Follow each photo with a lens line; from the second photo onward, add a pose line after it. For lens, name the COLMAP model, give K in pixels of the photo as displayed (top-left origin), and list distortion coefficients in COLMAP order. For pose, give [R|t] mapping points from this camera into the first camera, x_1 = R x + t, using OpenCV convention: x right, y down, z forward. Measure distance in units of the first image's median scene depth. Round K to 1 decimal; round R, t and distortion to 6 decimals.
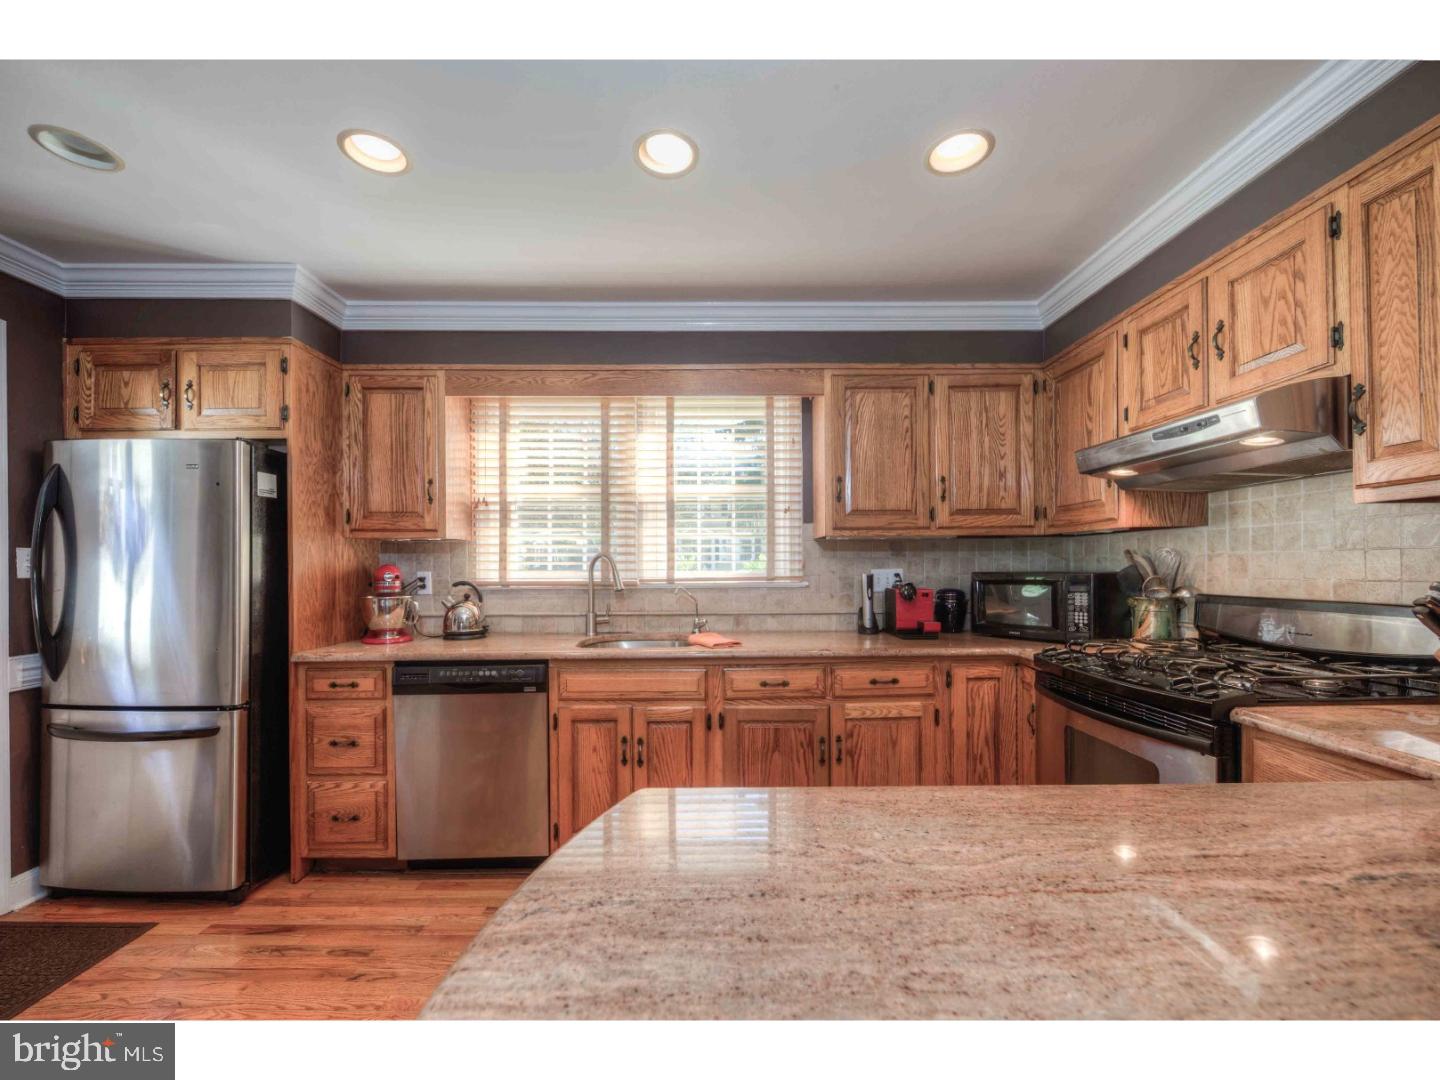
lens RADIAL K [[586.5, 0, 725.2], [0, 586.5, 567.0], [0, 0, 1]] dist [0.003266, -0.000525]
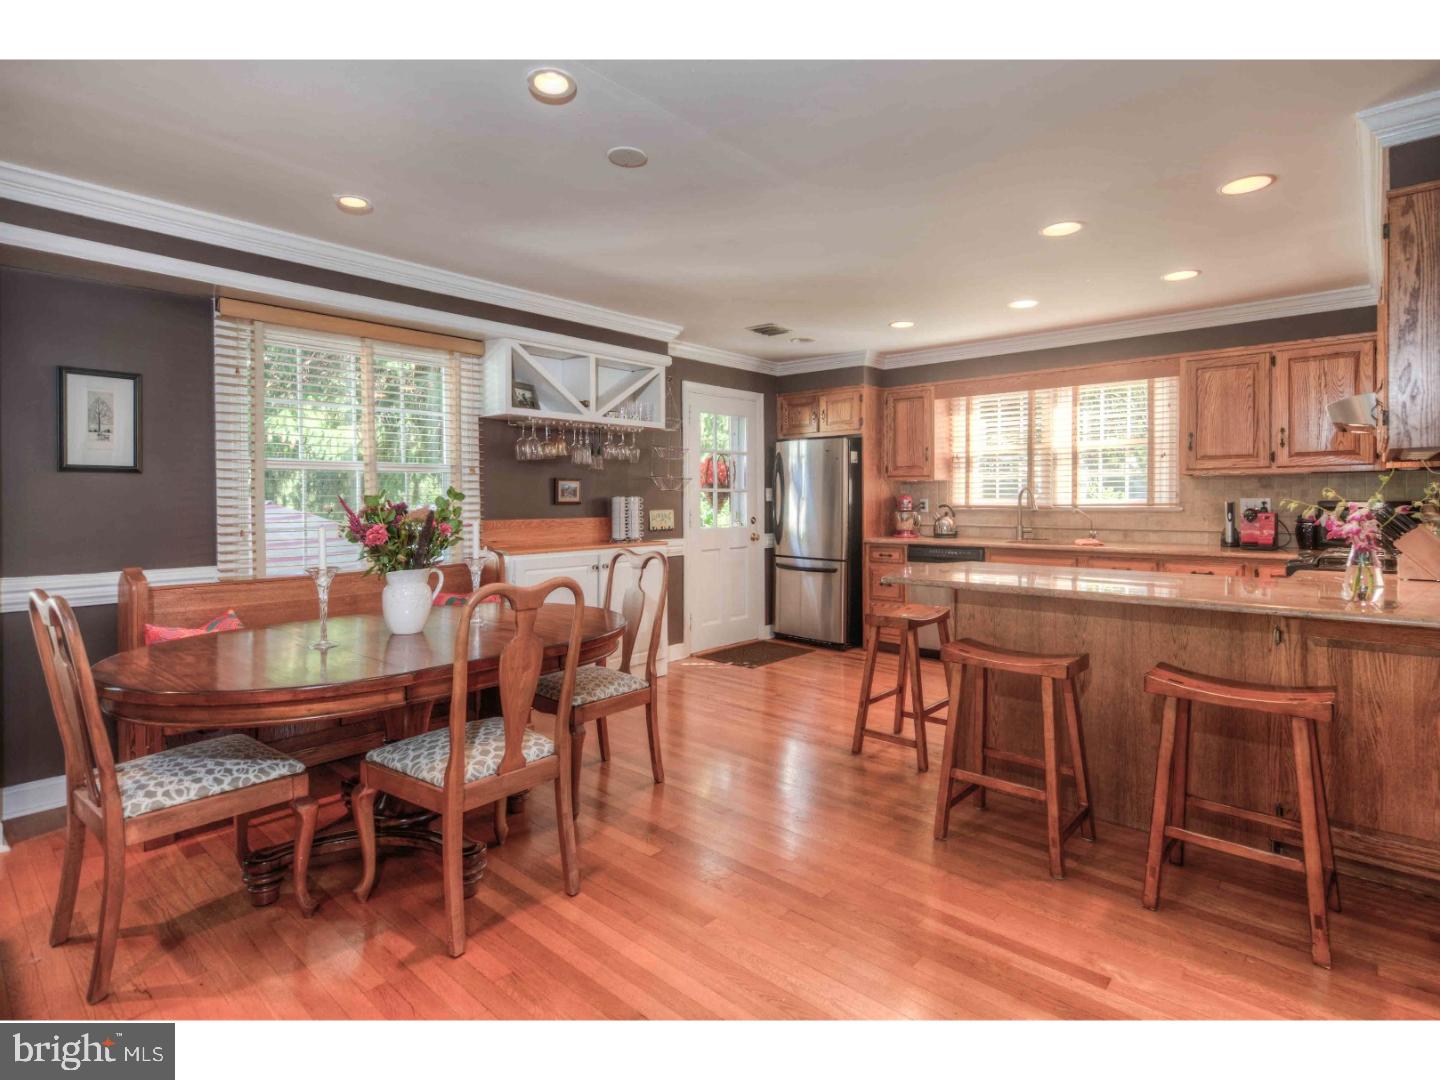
lens RADIAL K [[740.1, 0, 725.0], [0, 740.1, 503.0], [0, 0, 1]] dist [-0.000552, 0.000161]
pose [[0.729354, 0.007574, -0.684095, 0.602309], [-0.001257, 0.999952, 0.009731, -0.000754], [0.684135, -0.006237, 0.729328, -1.082533]]
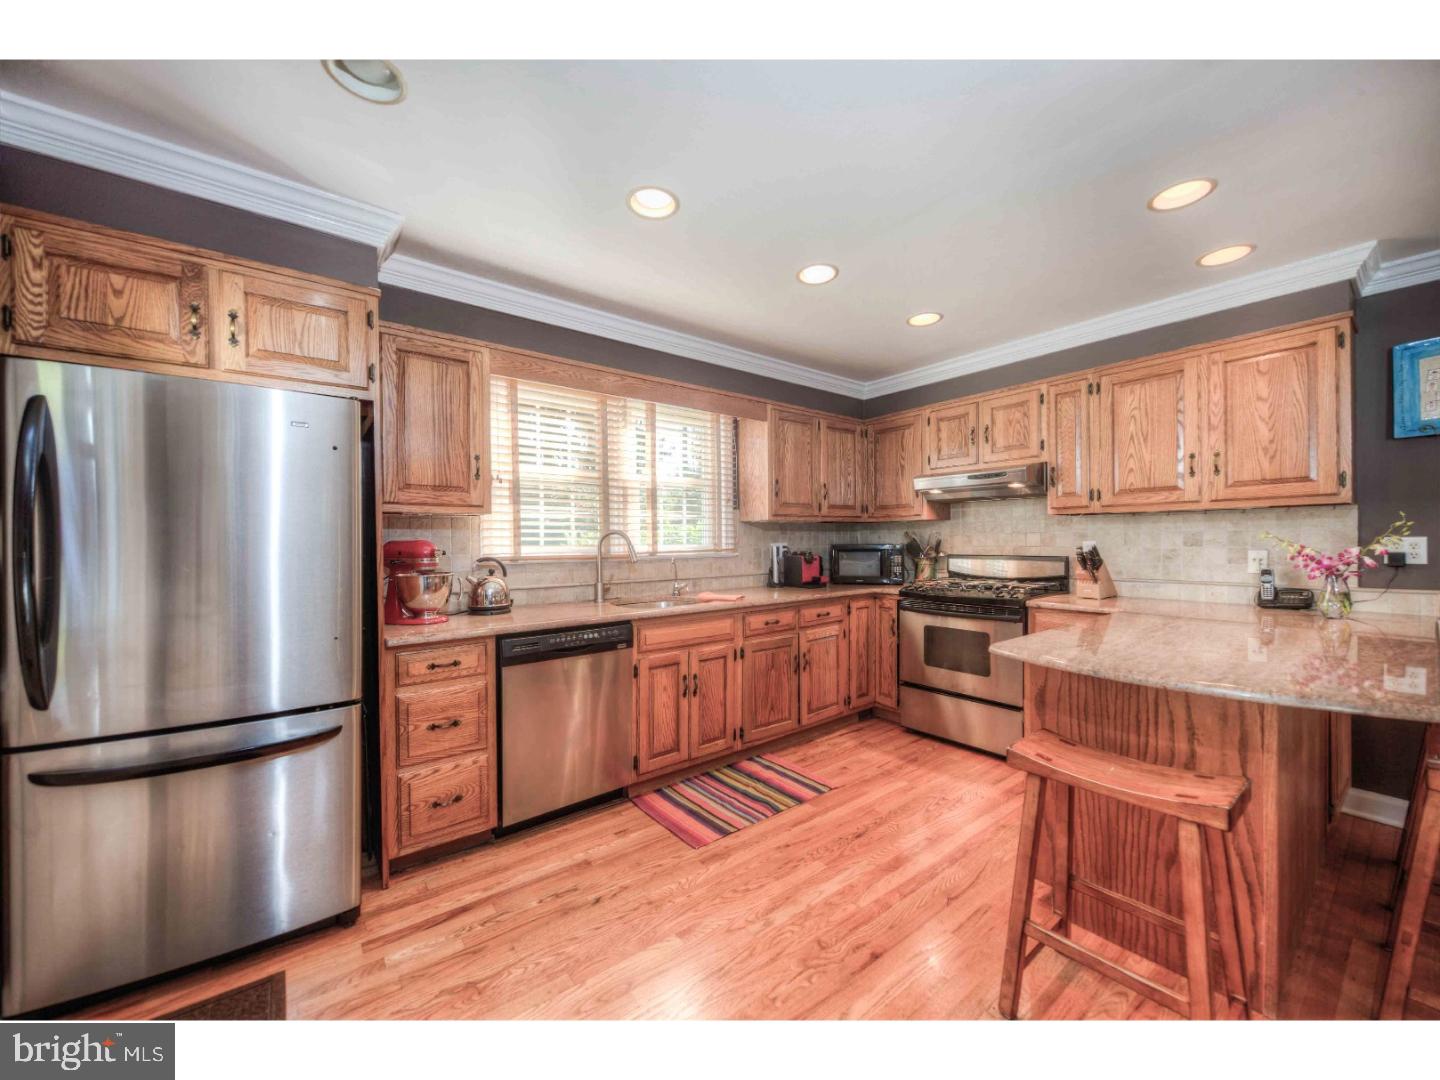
lens RADIAL K [[546.6, 0, 719.1], [0, 546.6, 544.3], [0, 0, 1]] dist [-0.001268, -0.000160]
pose [[0.795044, -0.005864, 0.606523, -0.748040], [0.003991, 0.999982, 0.004437, 0.000338], [-0.606538, -0.001107, 0.795054, 0.009542]]
